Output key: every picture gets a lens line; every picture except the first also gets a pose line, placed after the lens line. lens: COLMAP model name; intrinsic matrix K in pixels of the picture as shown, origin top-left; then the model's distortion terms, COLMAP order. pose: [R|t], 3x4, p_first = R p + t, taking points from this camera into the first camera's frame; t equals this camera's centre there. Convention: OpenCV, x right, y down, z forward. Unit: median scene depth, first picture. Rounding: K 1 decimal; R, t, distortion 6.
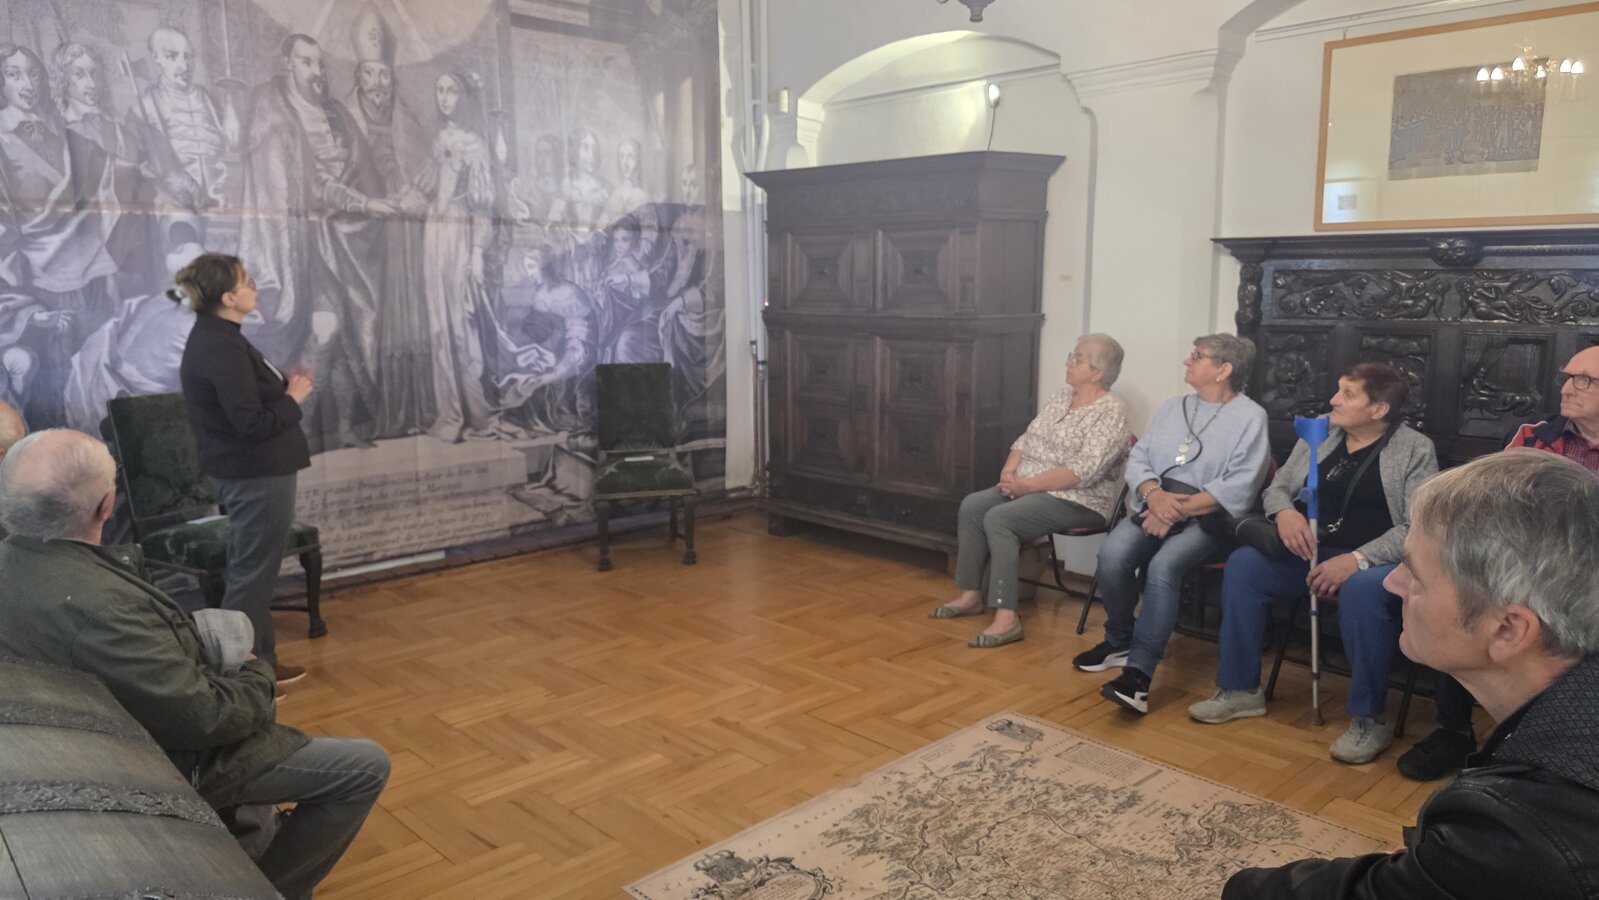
lens RADIAL K [[1075.3, 0, 802.1], [0, 1075.3, 444.5], [0, 0, 1]] dist [0.058851, -0.059496]
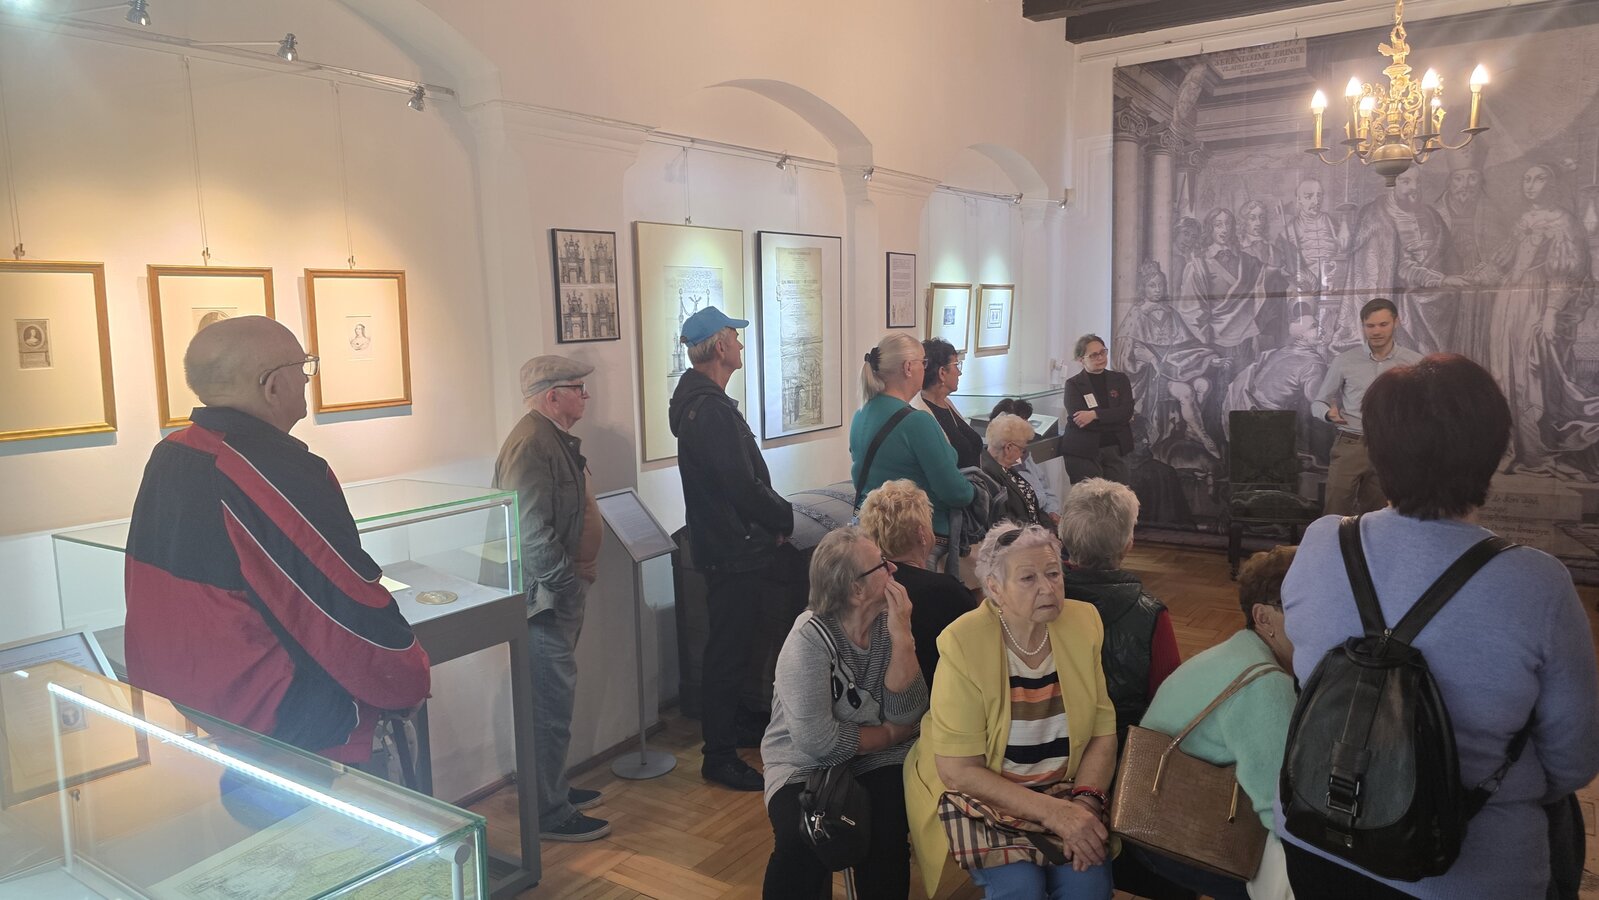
lens RADIAL K [[1075.3, 0, 798.7], [0, 1075.3, 455.8], [0, 0, 1]] dist [0.058851, -0.059496]
pose [[0.203210, 0.122765, -0.971409, 0.698406], [-0.123599, 0.987389, 0.098929, -0.044997], [0.971303, 0.099962, 0.215820, -0.008644]]
